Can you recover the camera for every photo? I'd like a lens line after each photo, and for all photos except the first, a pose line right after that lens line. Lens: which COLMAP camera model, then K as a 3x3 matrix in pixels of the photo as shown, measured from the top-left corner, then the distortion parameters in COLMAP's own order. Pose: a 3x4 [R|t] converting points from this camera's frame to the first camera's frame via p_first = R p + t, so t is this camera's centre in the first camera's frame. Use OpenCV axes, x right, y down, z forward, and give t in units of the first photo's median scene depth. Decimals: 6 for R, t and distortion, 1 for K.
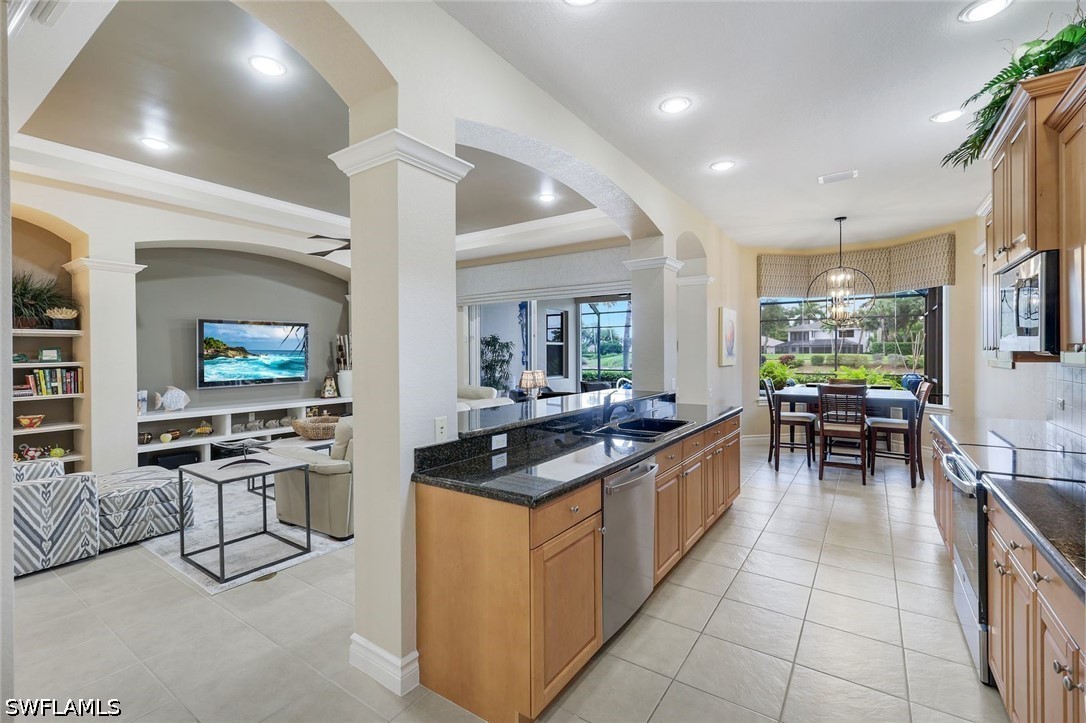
lens RADIAL K [[473.7, 0, 543.8], [0, 473.7, 354.1], [0, 0, 1]] dist [0.002070, 0.000050]
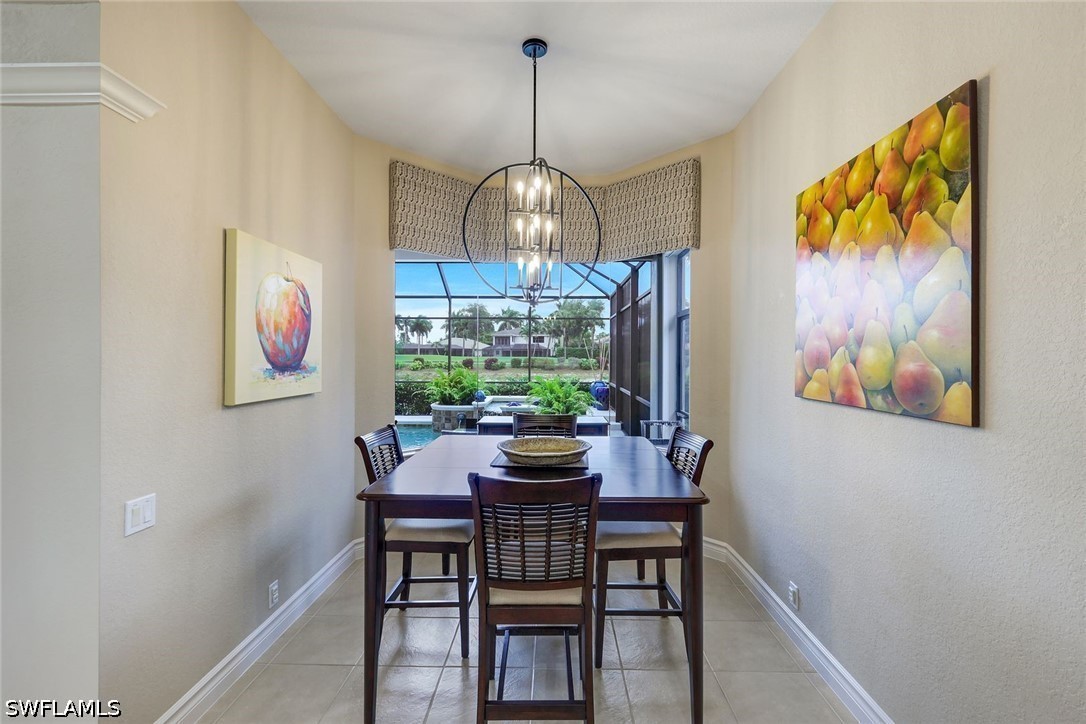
lens RADIAL K [[473.7, 0, 543.8], [0, 473.7, 354.6], [0, 0, 1]] dist [0.002070, 0.000050]
pose [[0.836597, 0.007222, 0.547771, 0.375495], [-0.005355, 0.999973, -0.005005, -0.010138], [-0.547793, 0.001254, 0.836613, 0.599499]]
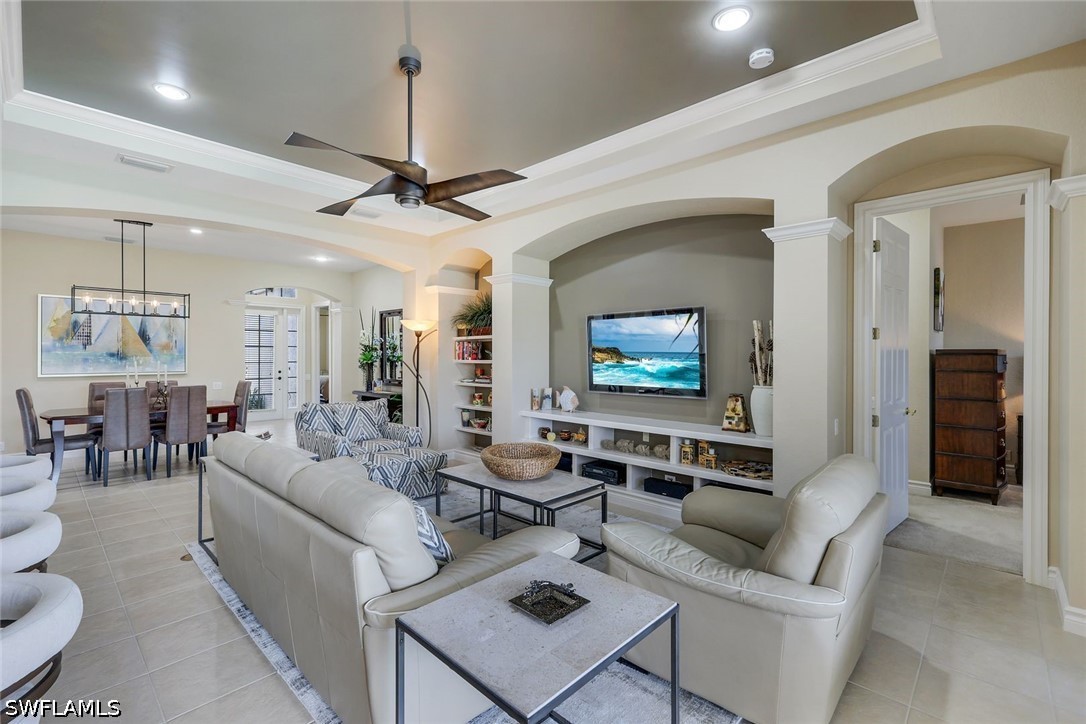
lens RADIAL K [[486.9, 0, 541.9], [0, 486.9, 356.0], [0, 0, 1]] dist [0.001172, 0.000358]
pose [[-0.154528, 0.005201, -0.987975, 0.197605], [-0.004159, 0.999974, 0.005915, -0.002722], [0.987980, 0.005023, -0.154502, 0.957035]]
